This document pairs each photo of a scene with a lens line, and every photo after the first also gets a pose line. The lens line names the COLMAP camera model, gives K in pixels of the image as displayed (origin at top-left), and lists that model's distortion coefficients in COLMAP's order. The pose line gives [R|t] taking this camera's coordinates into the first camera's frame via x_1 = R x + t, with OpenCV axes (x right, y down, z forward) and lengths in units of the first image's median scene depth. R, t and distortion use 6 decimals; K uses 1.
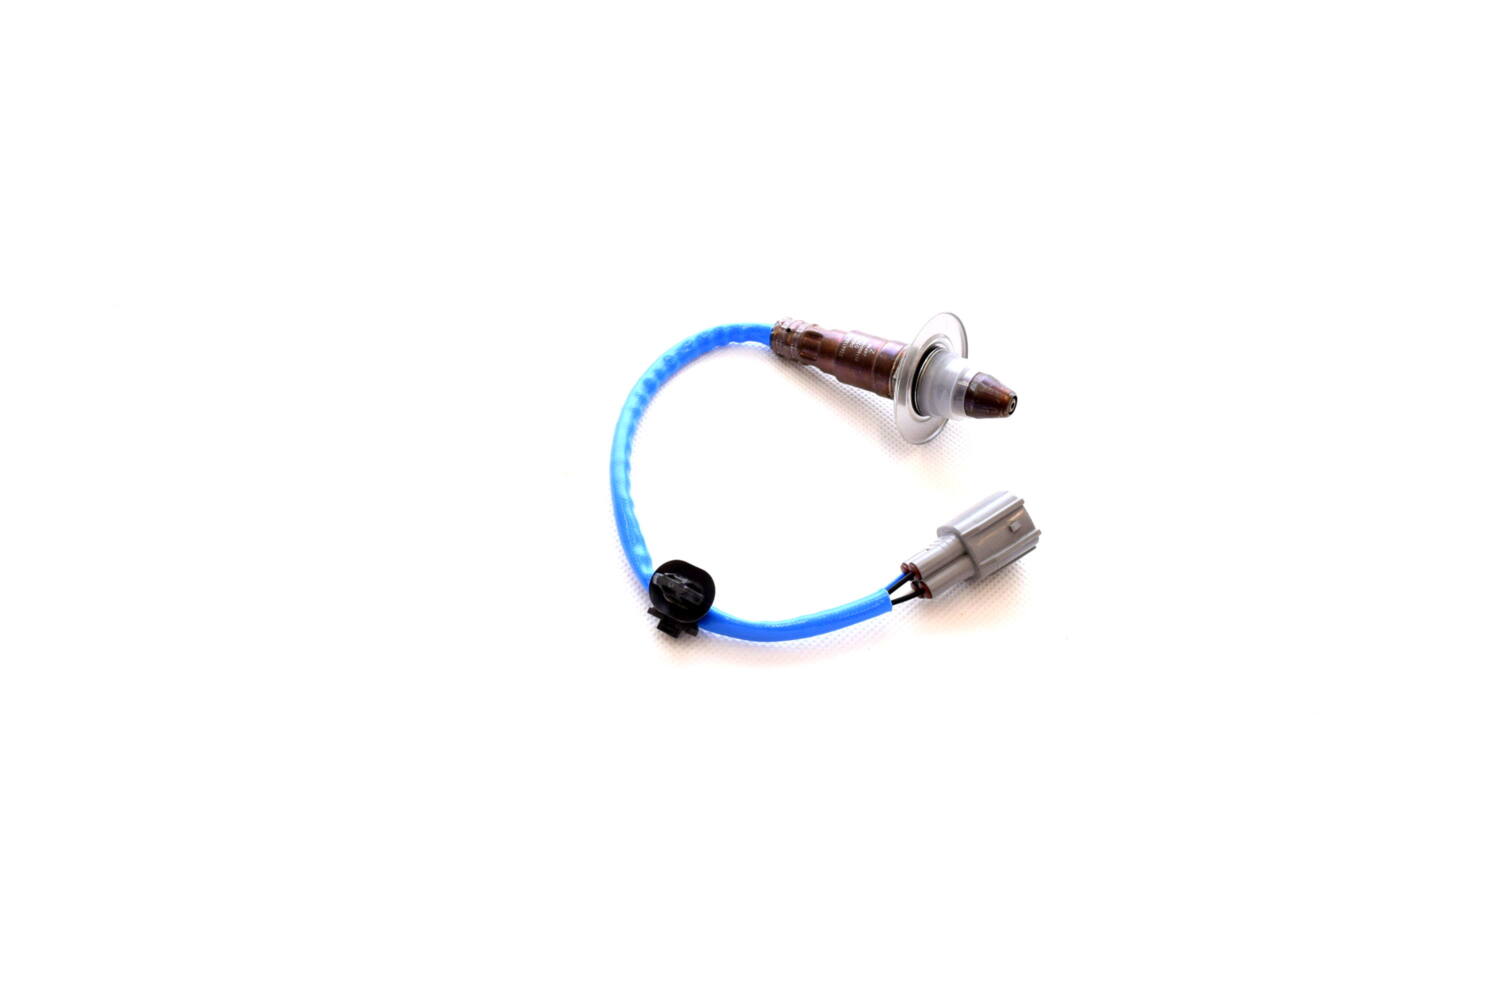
lens RADIAL K [[1171.5, 0, 749.1], [0, 1171.5, 504.1], [0, 0, 1]] dist [-0.001947, 0.000161]
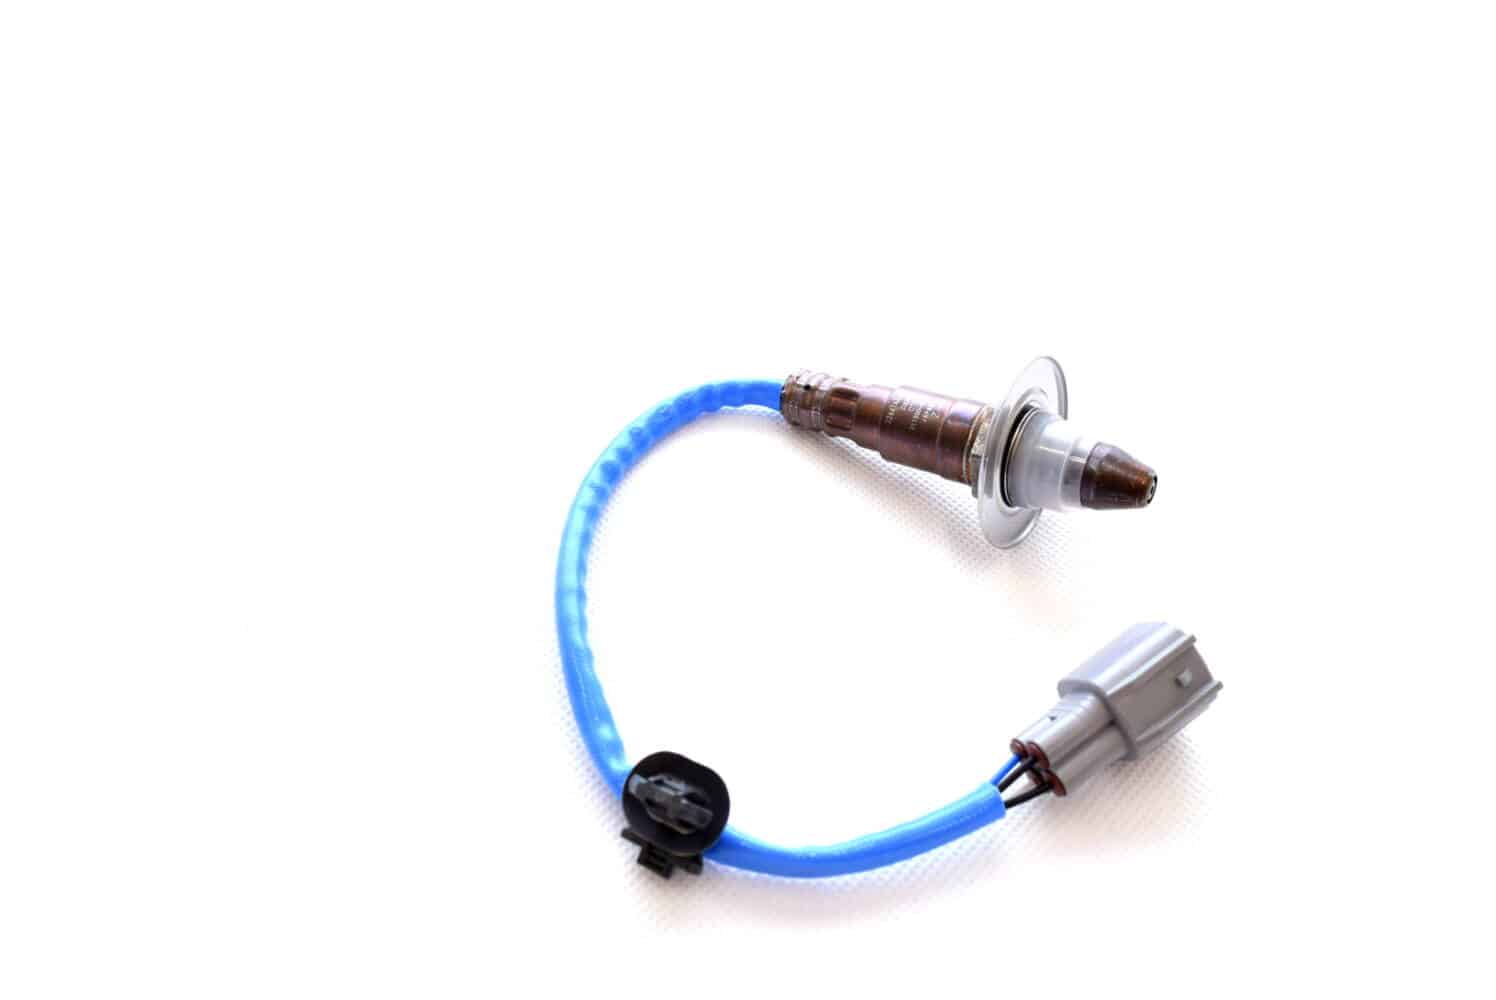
lens RADIAL K [[1284.1, 0, 749.4], [0, 1284.1, 489.5], [0, 0, 1]] dist [0.012284, 0.000945]
pose [[0.998839, -0.023174, 0.042241, -0.037616], [0.026226, 0.996973, -0.073194, -0.035537], [-0.040417, 0.074217, 0.996423, 0.263782]]
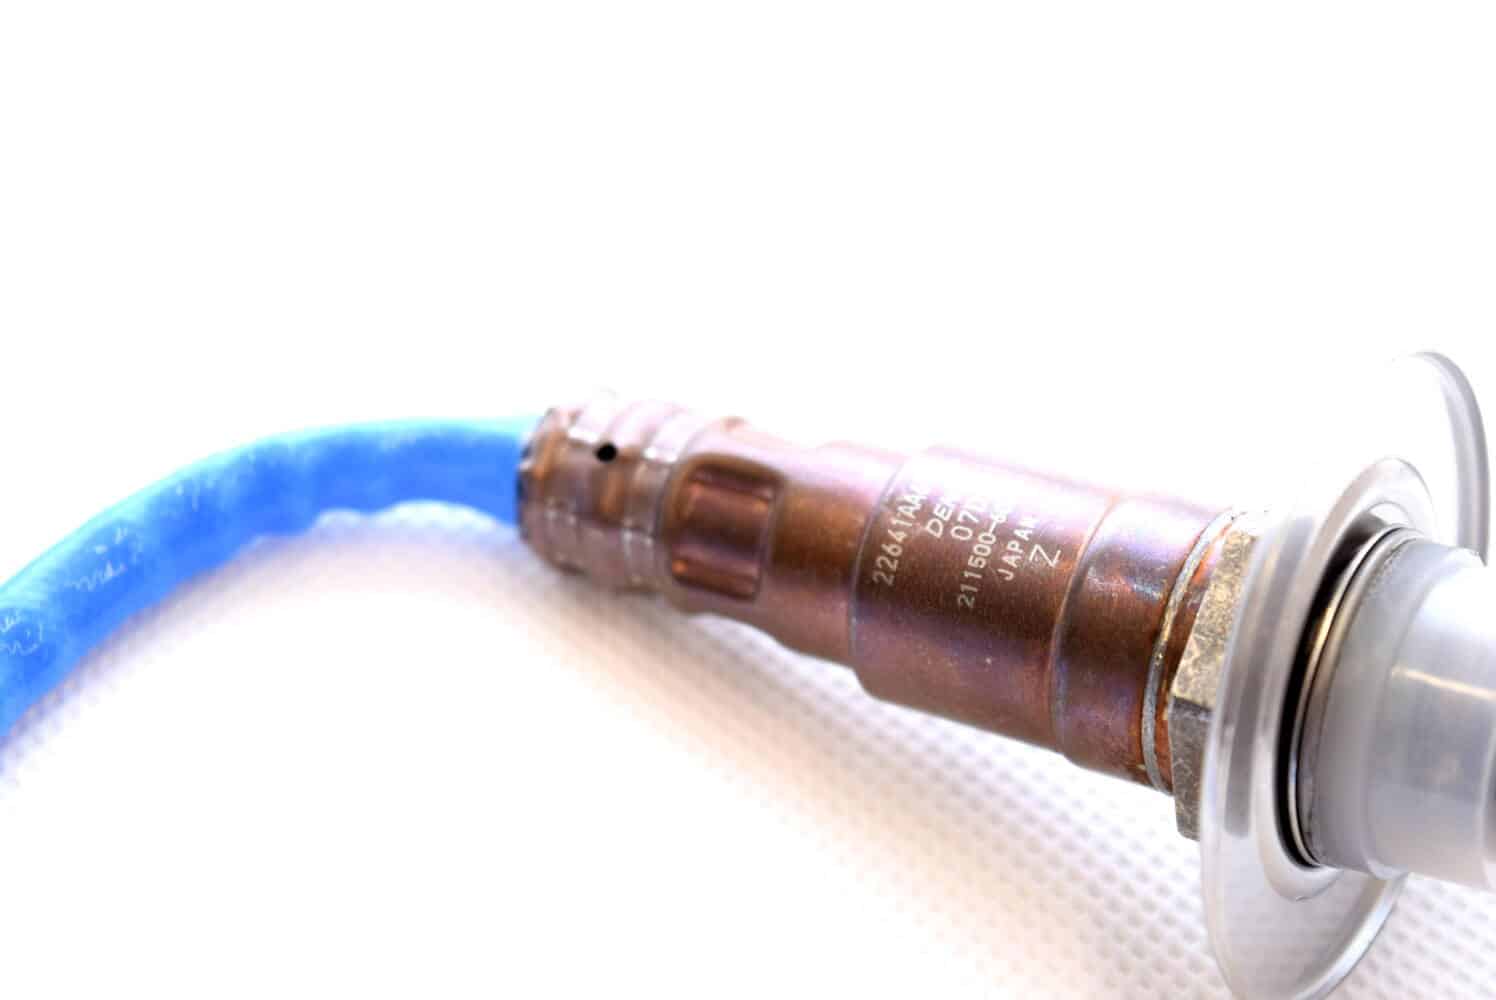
lens RADIAL K [[3542.2, 0, 747.7], [0, 3542.2, 502.0], [0, 0, 1]] dist [-0.130433, 0.000000]
pose [[0.993751, -0.042484, 0.103222, -0.006465], [0.052122, 0.994343, -0.092544, -0.088505], [-0.098706, 0.097346, 0.990344, 0.422940]]
